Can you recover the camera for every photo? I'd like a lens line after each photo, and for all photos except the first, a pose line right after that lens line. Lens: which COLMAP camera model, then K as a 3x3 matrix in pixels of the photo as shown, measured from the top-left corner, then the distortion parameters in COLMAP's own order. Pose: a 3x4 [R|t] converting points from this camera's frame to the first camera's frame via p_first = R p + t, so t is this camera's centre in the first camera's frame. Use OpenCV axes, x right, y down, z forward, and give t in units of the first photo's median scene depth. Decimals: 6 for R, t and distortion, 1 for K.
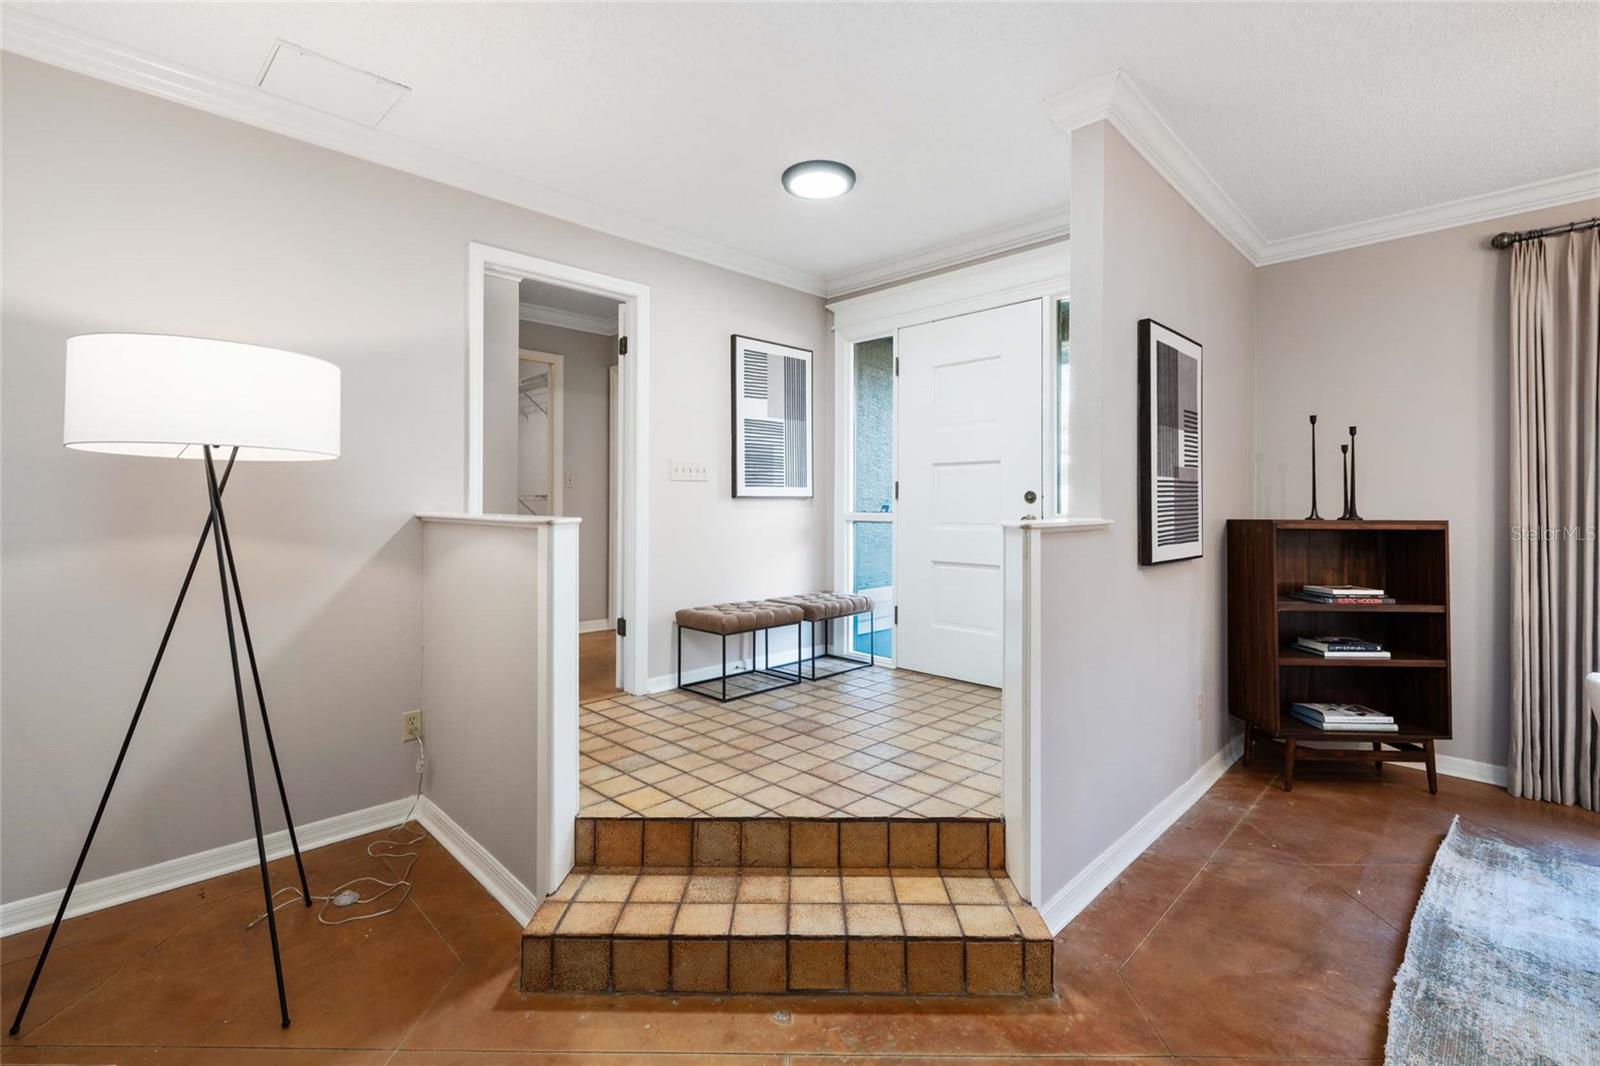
lens RADIAL K [[712.8, 0, 809.5], [0, 712.8, 496.7], [0, 0, 1]] dist [0.000699, 0.000464]
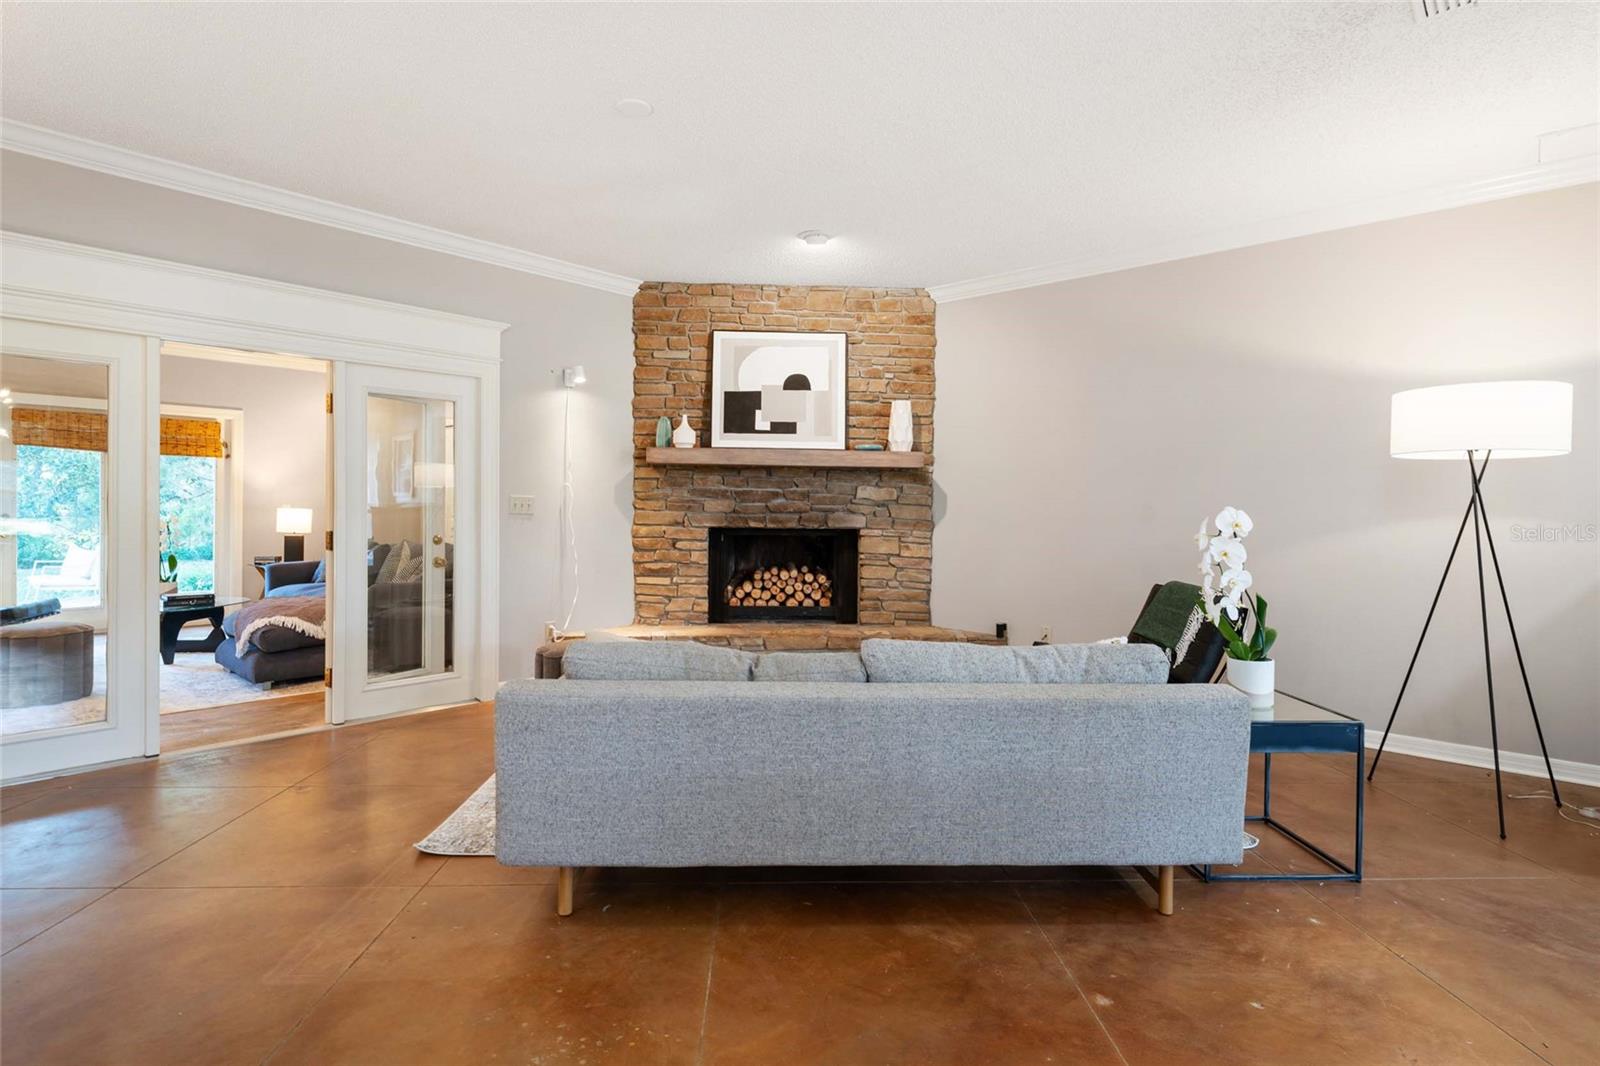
lens RADIAL K [[823.6, 0, 800.9], [0, 823.6, 513.4], [0, 0, 1]] dist [0.011508, -0.003035]
pose [[0.043376, 0.007537, -0.999030, 0.527494], [0.002237, 0.999968, 0.007642, 0.027910], [0.999056, -0.002566, 0.043357, -0.305155]]
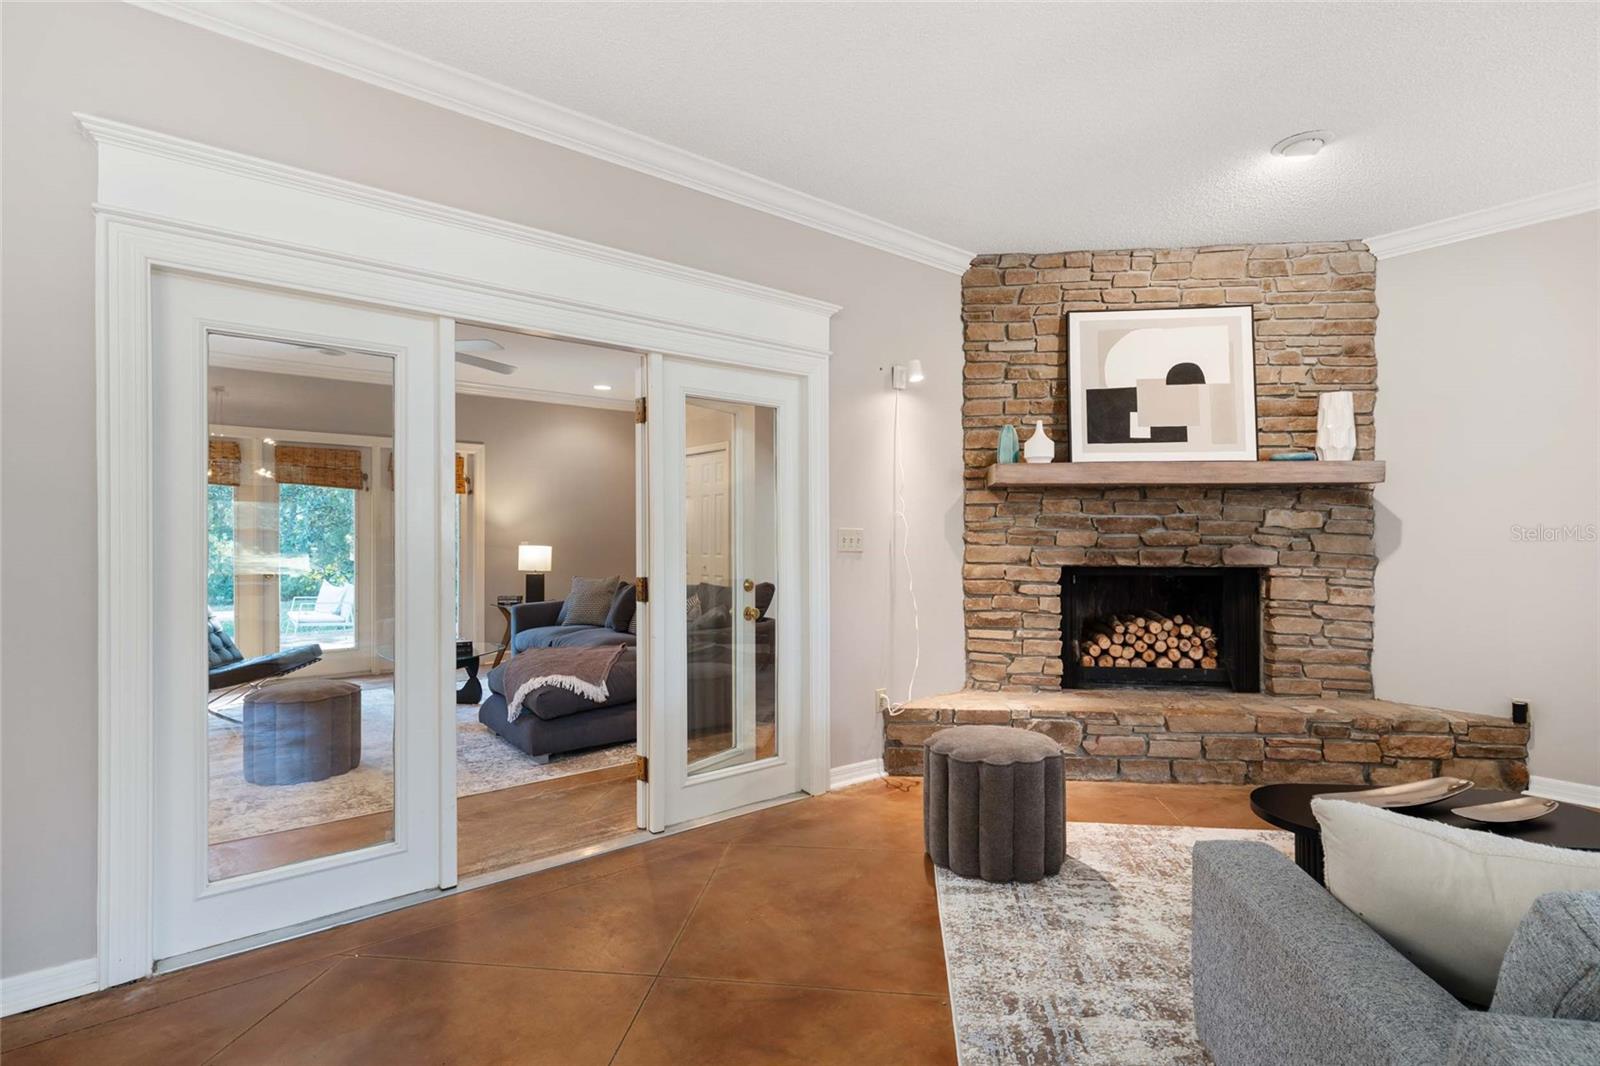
lens RADIAL K [[769.7, 0, 807.0], [0, 769.7, 539.2], [0, 0, 1]] dist [0.010104, -0.000365]
pose [[-0.111255, 0.001256, -0.993791, 0.046225], [0.012625, 0.999920, -0.000149, 0.020384], [0.993712, -0.012563, -0.111262, -0.732262]]
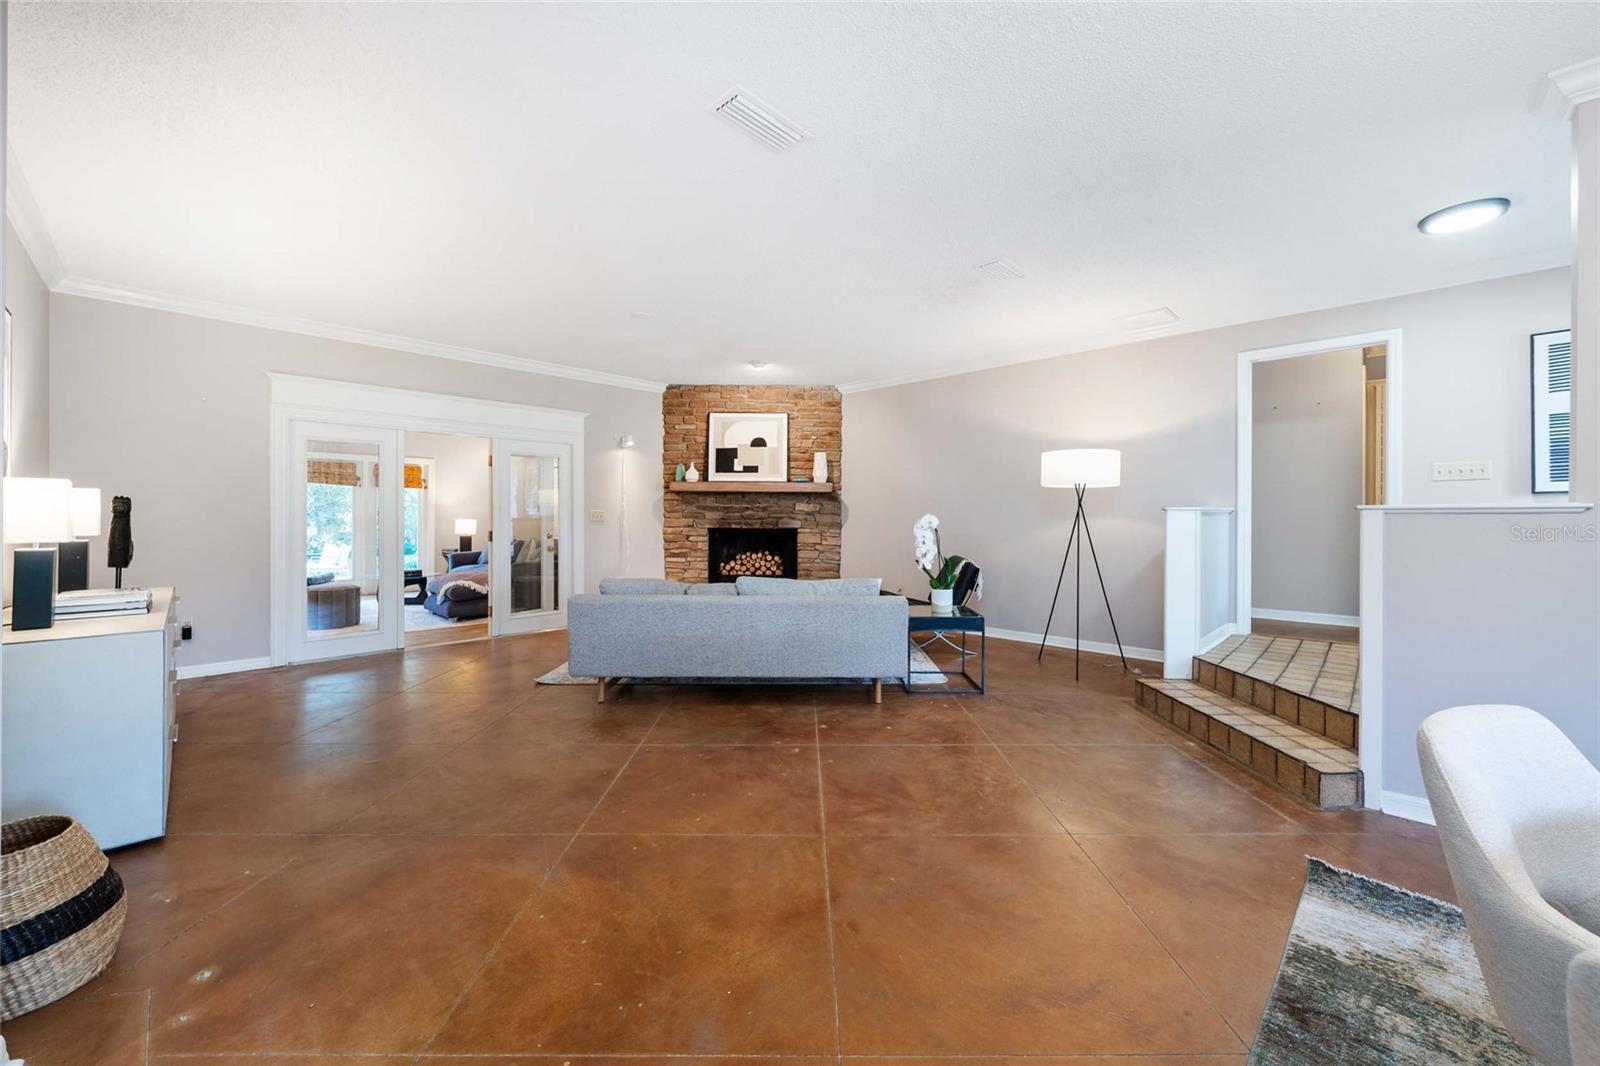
lens RADIAL K [[608.1, 0, 807.7], [0, 608.1, 518.7], [0, 0, 1]] dist [0.004107, -0.001107]
pose [[0.015395, 0.003989, -0.999874, 1.006549], [0.010269, 0.999939, 0.004147, 0.031098], [0.999829, -0.010332, 0.015353, -0.082151]]
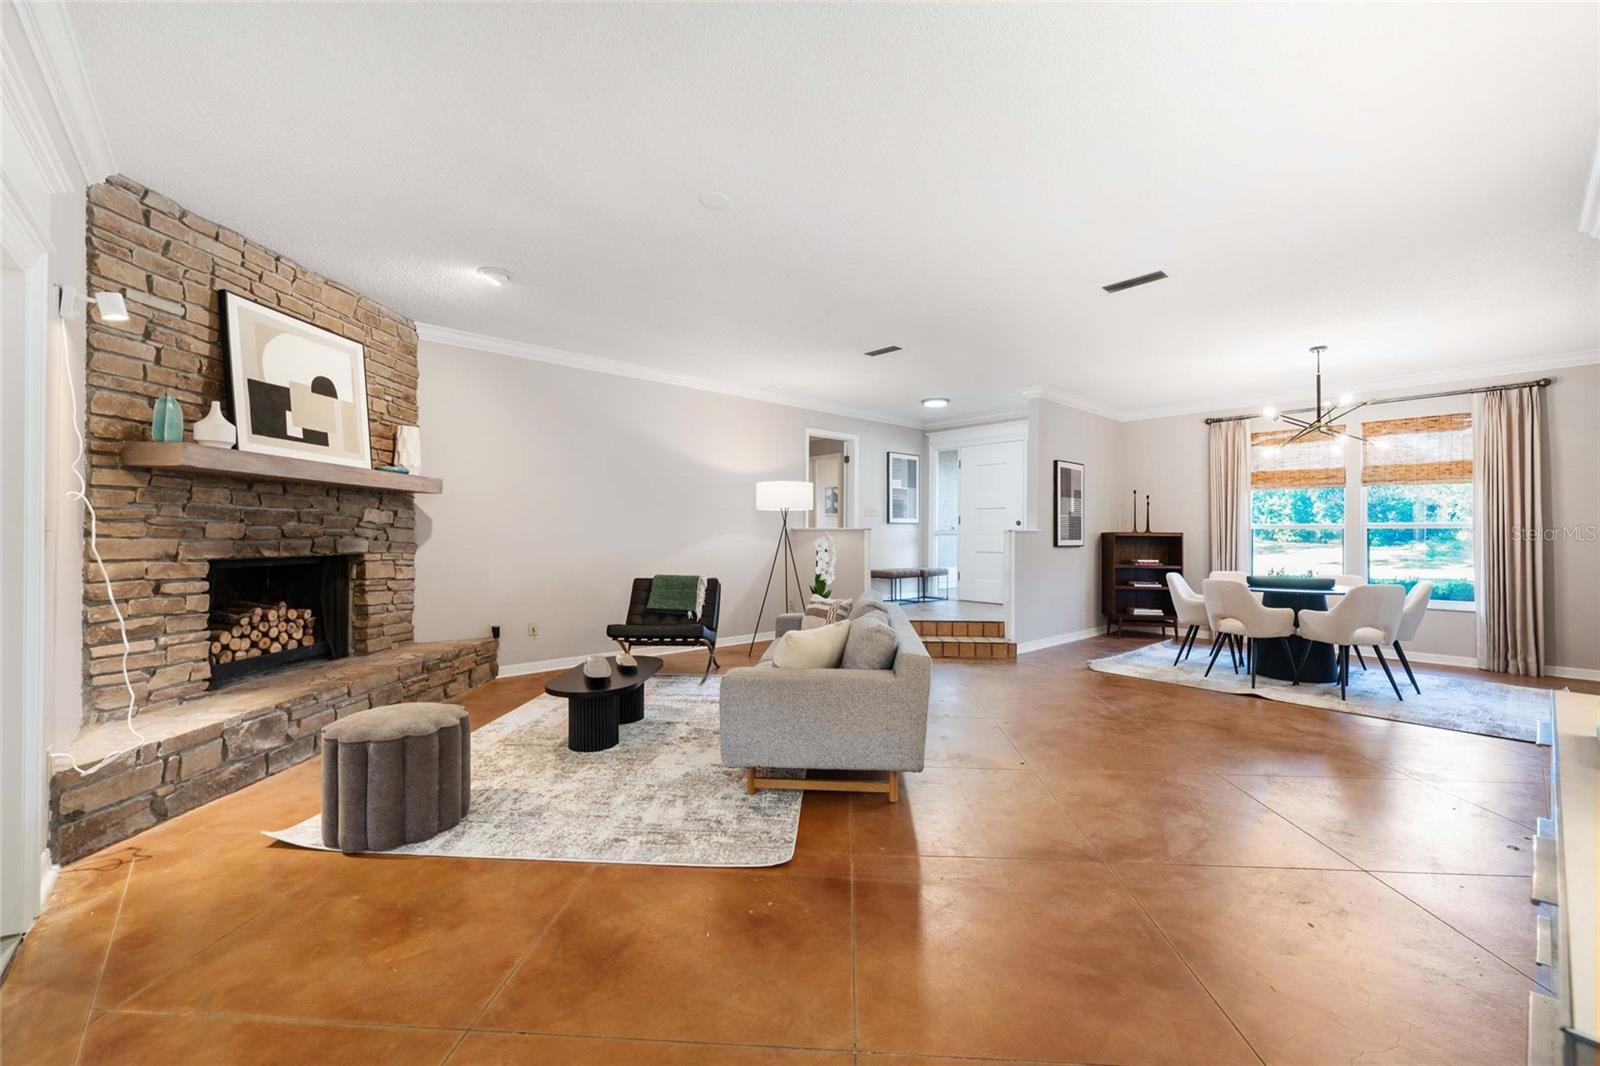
lens RADIAL K [[637.8, 0, 801.2], [0, 637.8, 528.7], [0, 0, 1]] dist [-0.006627, 0.000640]
pose [[0.997707, 0.003673, -0.067576, -0.325189], [-0.003347, 0.999982, 0.004941, 0.013599], [0.067593, -0.004703, 0.997702, -1.409102]]
